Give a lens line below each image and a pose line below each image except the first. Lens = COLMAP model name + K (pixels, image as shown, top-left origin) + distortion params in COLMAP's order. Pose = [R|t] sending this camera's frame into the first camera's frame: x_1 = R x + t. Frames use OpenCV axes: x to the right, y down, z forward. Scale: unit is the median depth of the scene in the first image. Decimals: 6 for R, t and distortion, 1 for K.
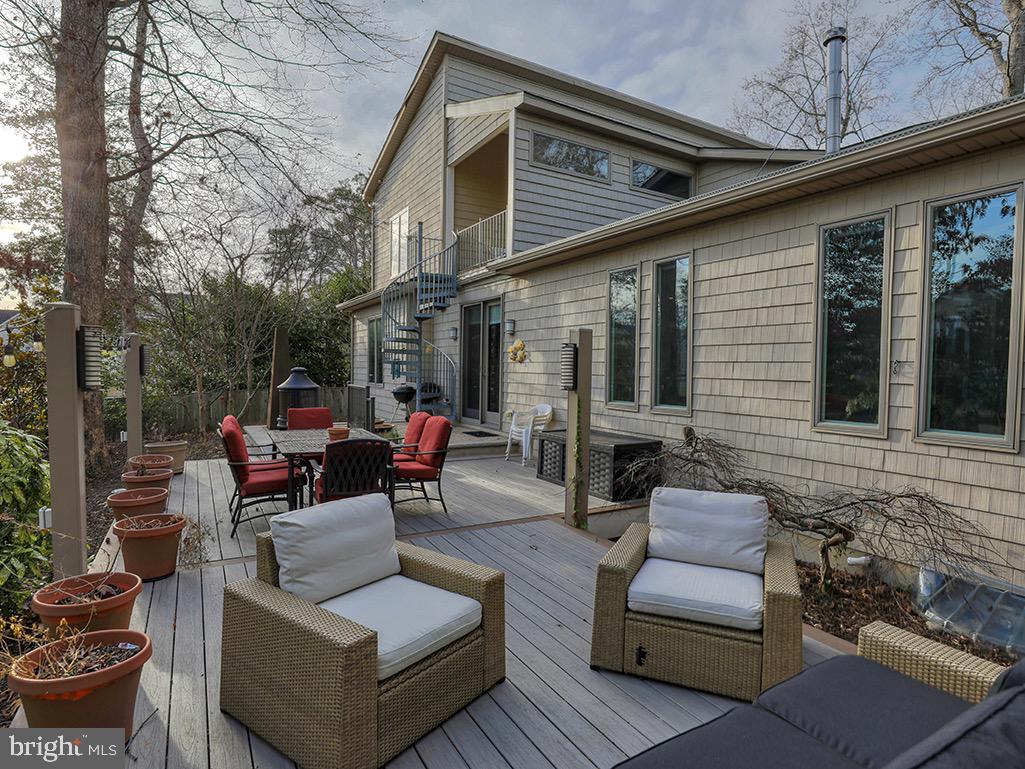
lens RADIAL K [[562.0, 0, 512.5], [0, 562.0, 384.5], [0, 0, 1]] dist [-0.000479, -0.000217]
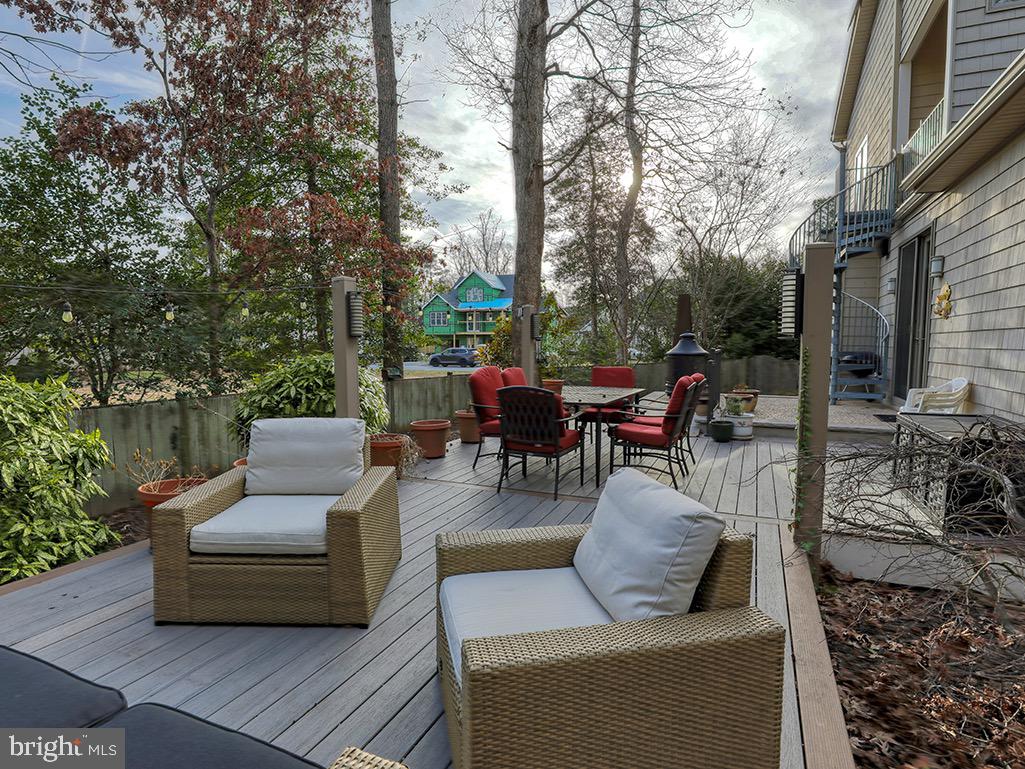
lens RADIAL K [[538.7, 0, 512.5], [0, 538.7, 384.5], [0, 0, 1]] dist [-0.006290, -0.001165]
pose [[0.587761, 0.051048, -0.807422, 0.227297], [-0.018945, 0.998602, 0.049343, 0.019939], [0.808813, -0.013705, 0.587907, 0.183621]]
